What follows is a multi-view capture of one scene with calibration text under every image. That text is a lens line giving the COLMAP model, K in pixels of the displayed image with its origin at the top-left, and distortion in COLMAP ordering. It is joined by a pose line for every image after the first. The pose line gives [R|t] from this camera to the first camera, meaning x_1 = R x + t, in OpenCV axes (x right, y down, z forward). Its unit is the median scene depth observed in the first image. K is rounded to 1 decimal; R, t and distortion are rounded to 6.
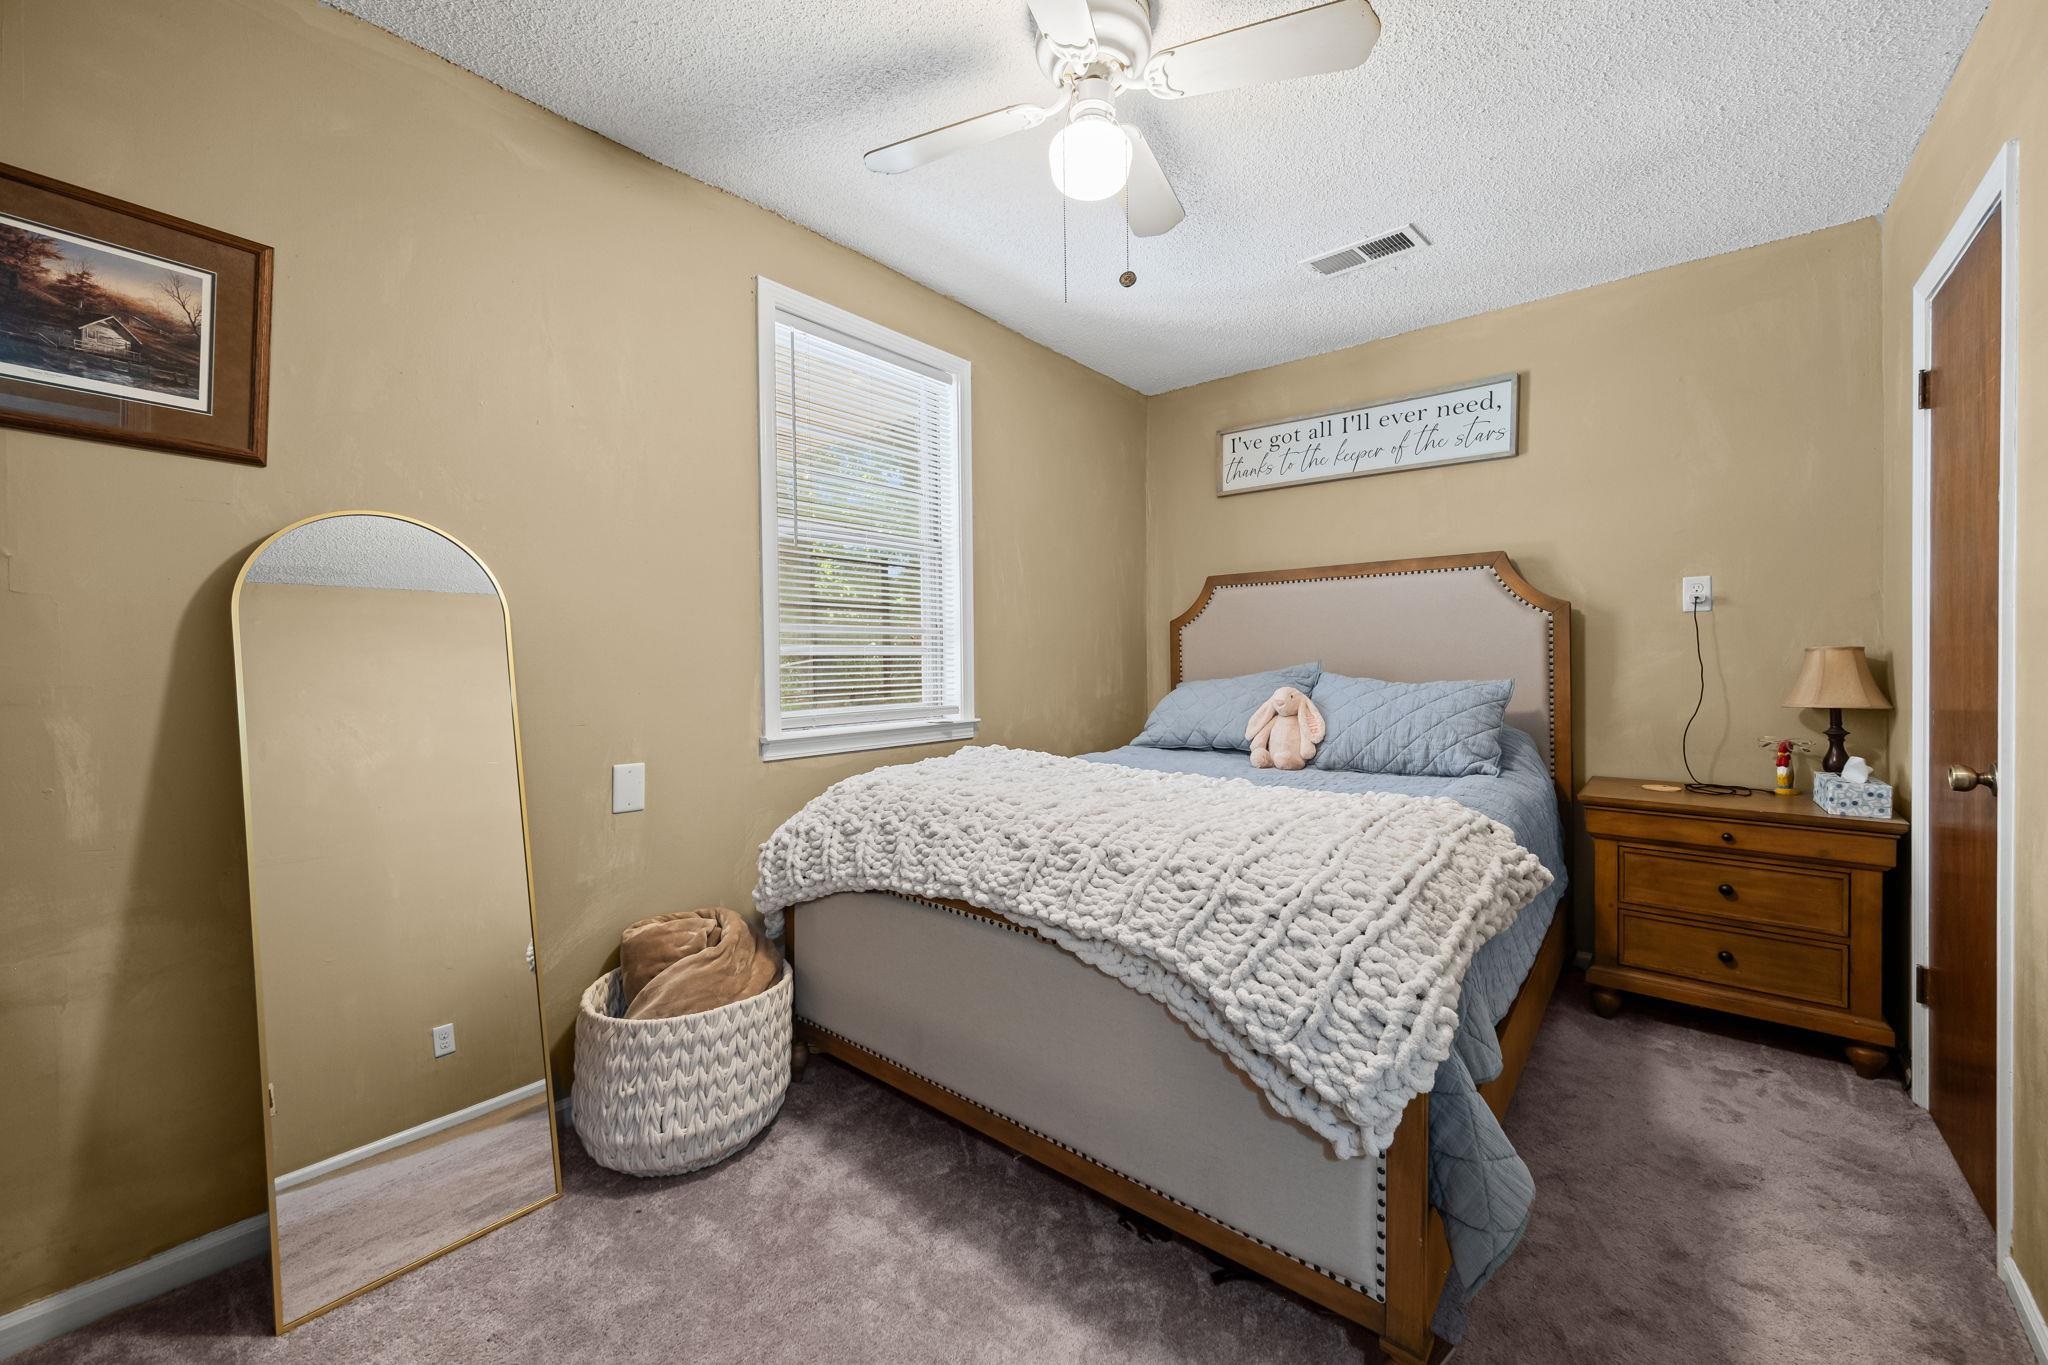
lens RADIAL K [[824.9, 0, 1020.3], [0, 824.9, 653.0], [0, 0, 1]] dist [0.000872, -0.001123]
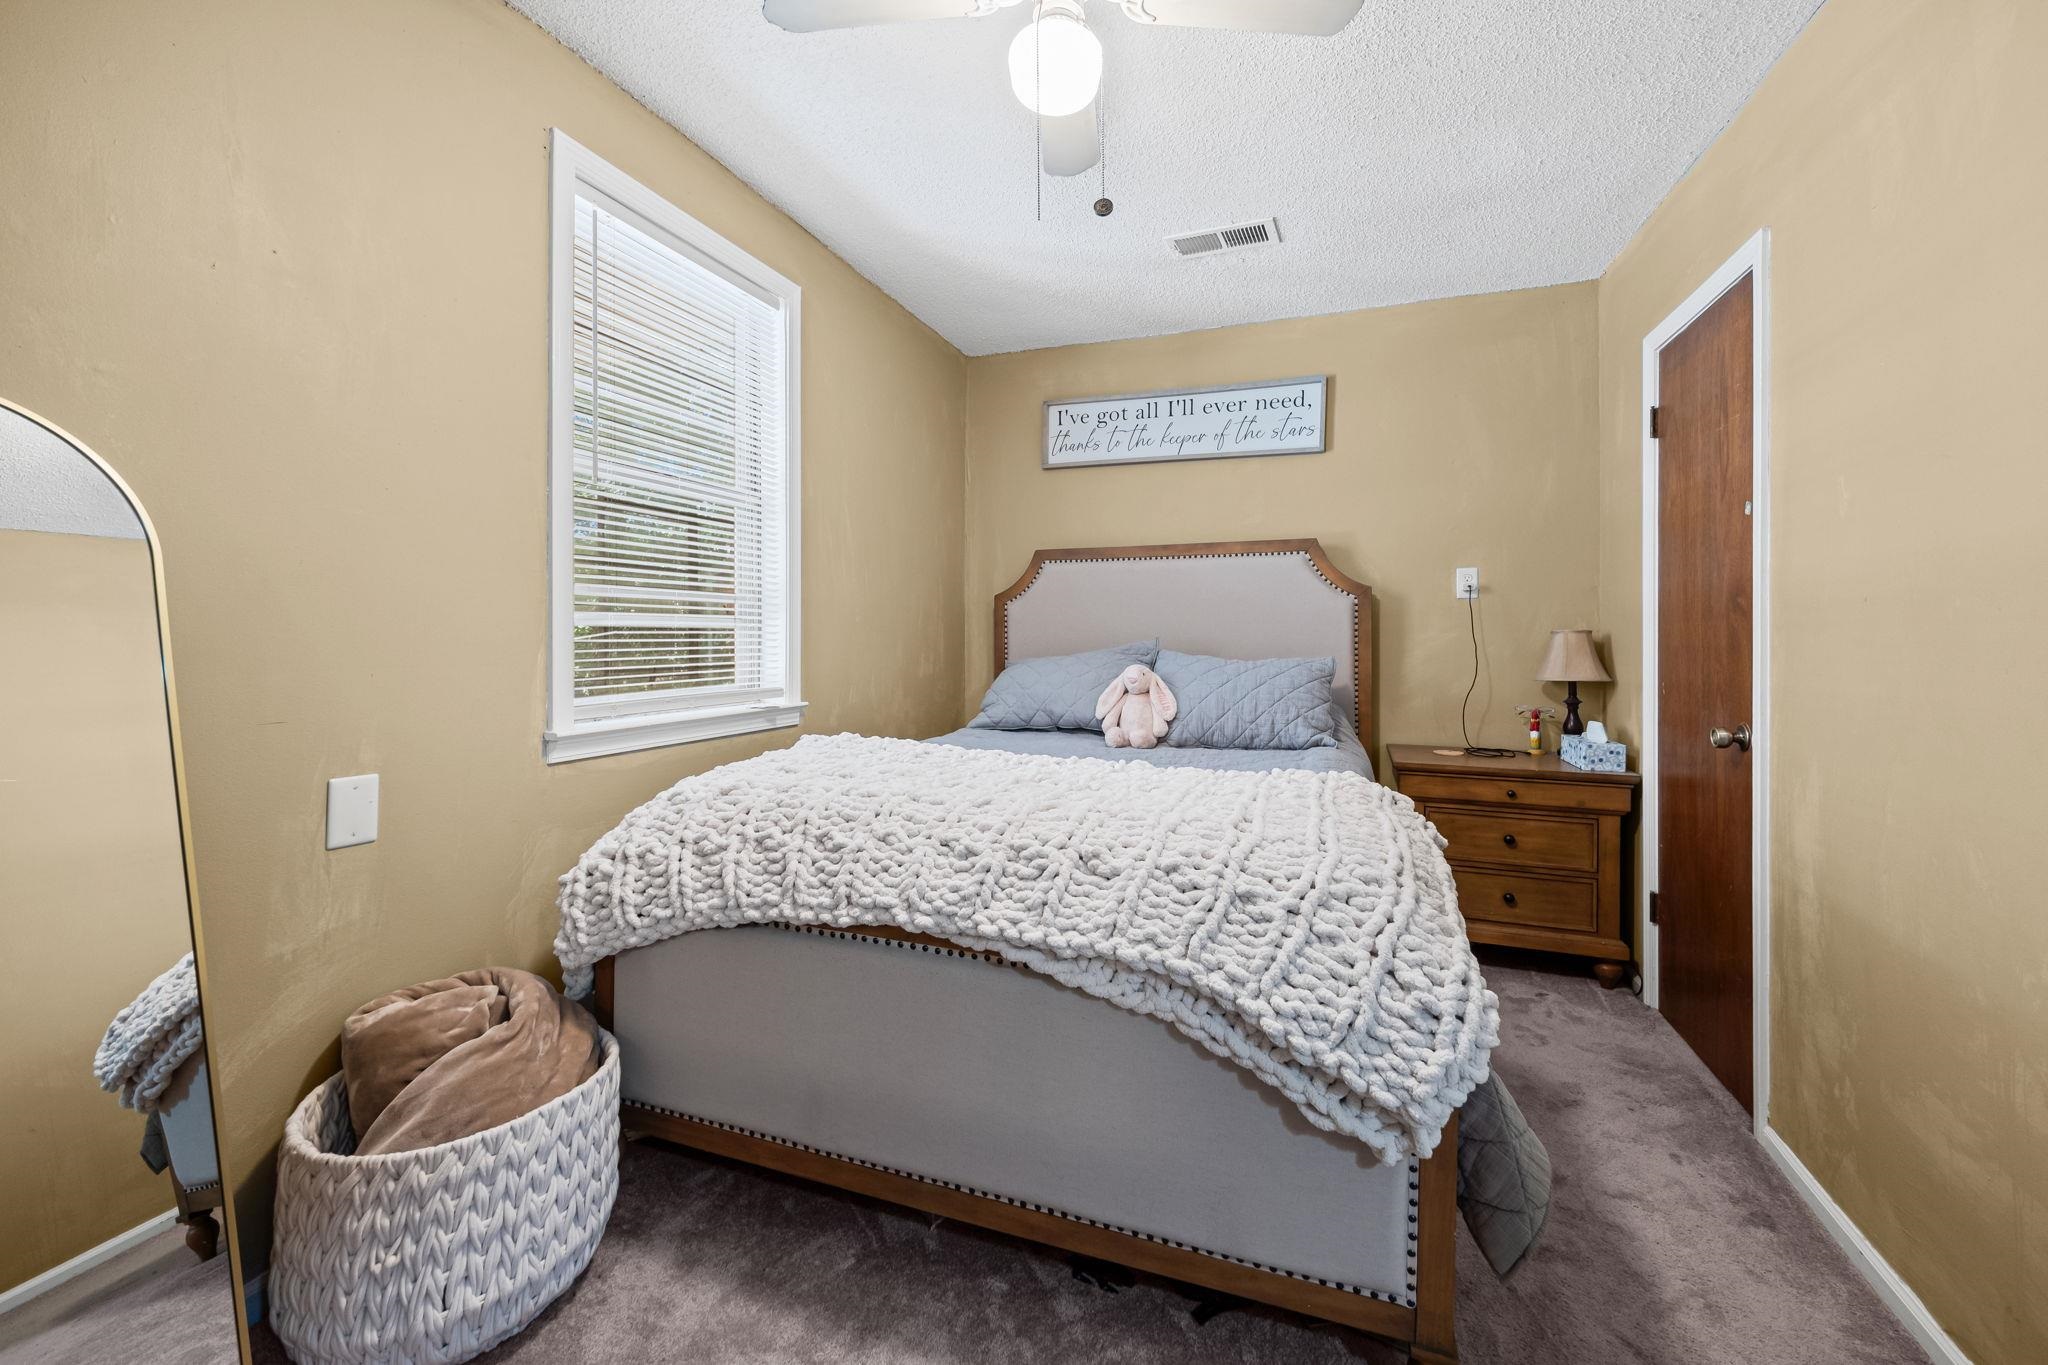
lens RADIAL K [[836.5, 0, 1028.2], [0, 836.5, 619.6], [0, 0, 1]] dist [0.005928, -0.004235]
pose [[0.937068, 0.016106, 0.348776, -0.213301], [-0.011512, 0.999818, -0.015241, 0.005576], [-0.348958, 0.010266, 0.937082, 0.151521]]
